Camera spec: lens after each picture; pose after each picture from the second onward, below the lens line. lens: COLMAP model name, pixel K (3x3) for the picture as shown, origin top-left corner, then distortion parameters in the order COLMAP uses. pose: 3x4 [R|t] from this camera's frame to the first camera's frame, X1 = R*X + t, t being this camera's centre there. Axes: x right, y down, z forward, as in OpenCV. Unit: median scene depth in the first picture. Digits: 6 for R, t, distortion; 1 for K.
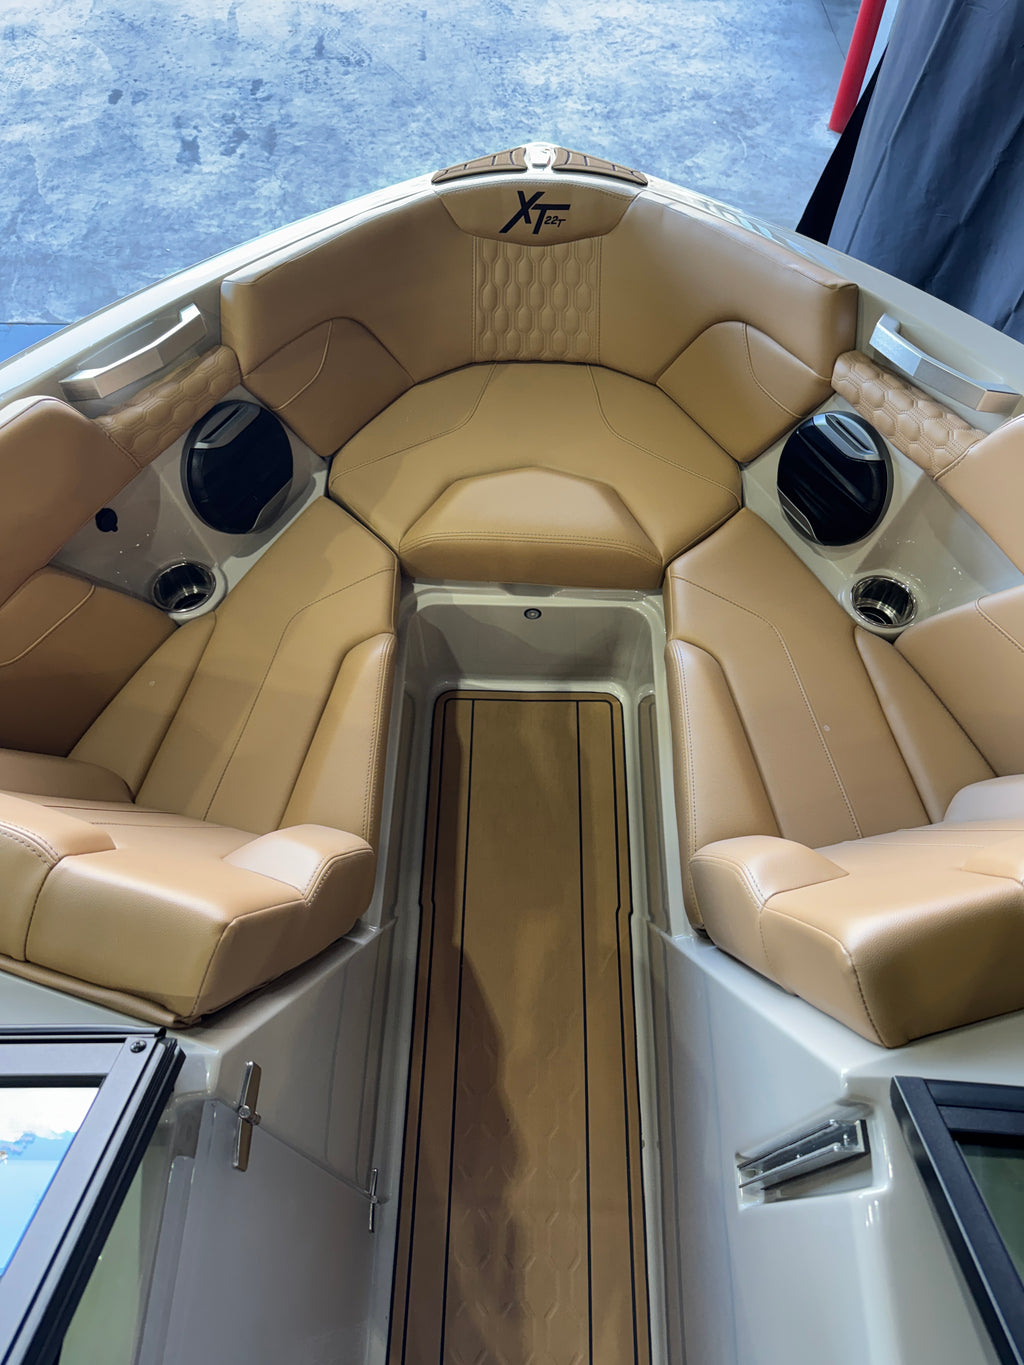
lens RADIAL K [[925.9, 0, 512.0], [0, 925.9, 682.5], [0, 0, 1]] dist [0.045126, -0.044319]
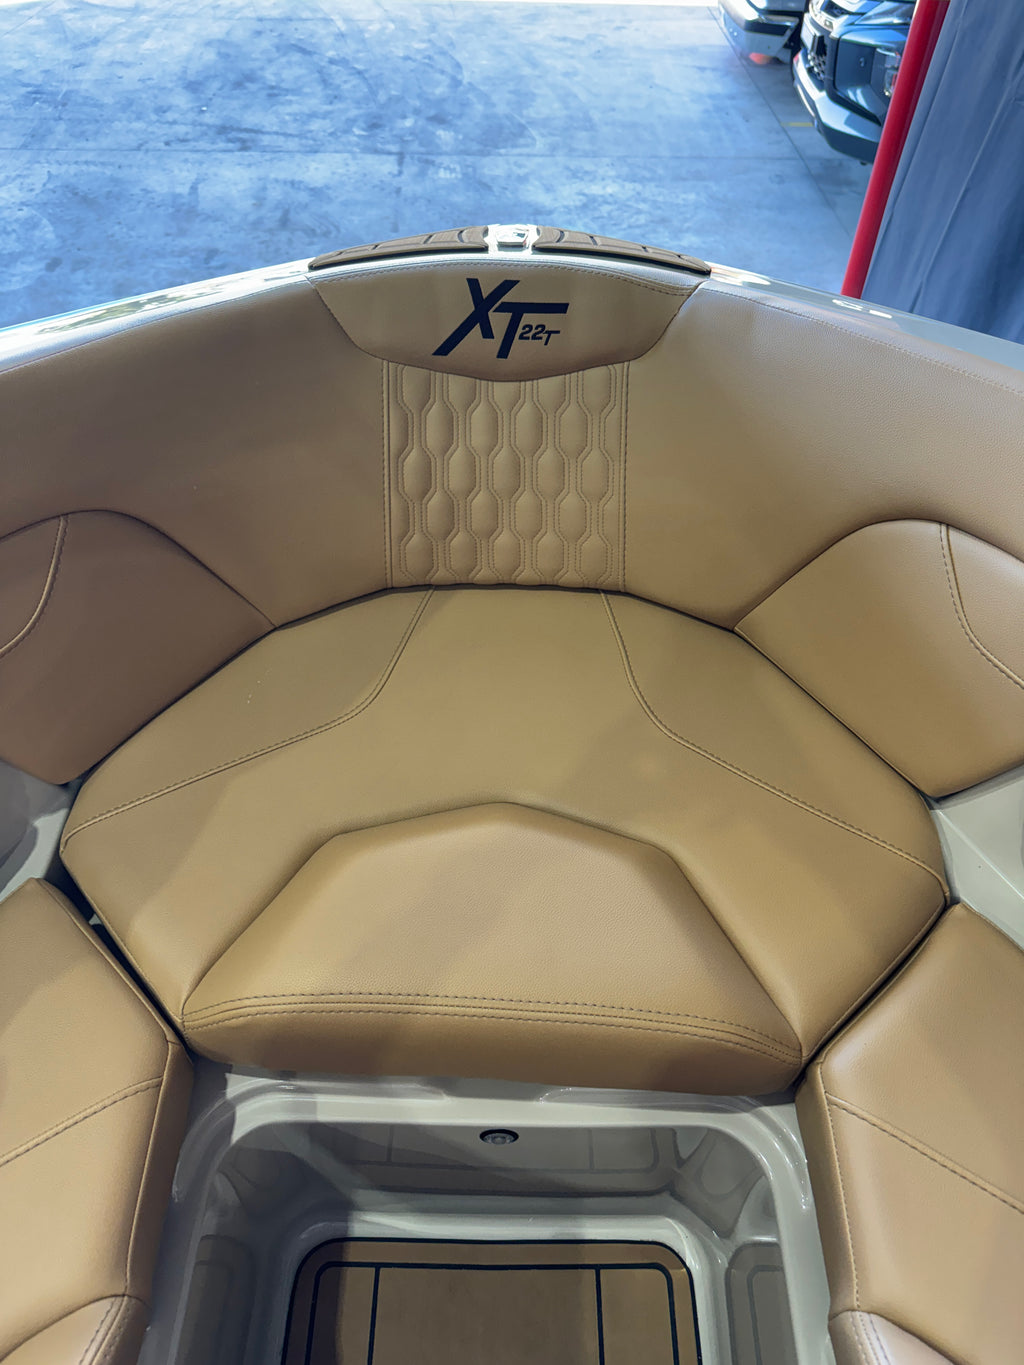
lens RADIAL K [[968.2, 0, 506.3], [0, 968.2, 676.2], [0, 0, 1]] dist [0.069006, -0.087156]
pose [[0.999958, -0.000994, 0.009089, 0.006197], [0.002662, 0.982663, -0.185383, -0.057509], [-0.008747, 0.185399, 0.982624, 0.139295]]
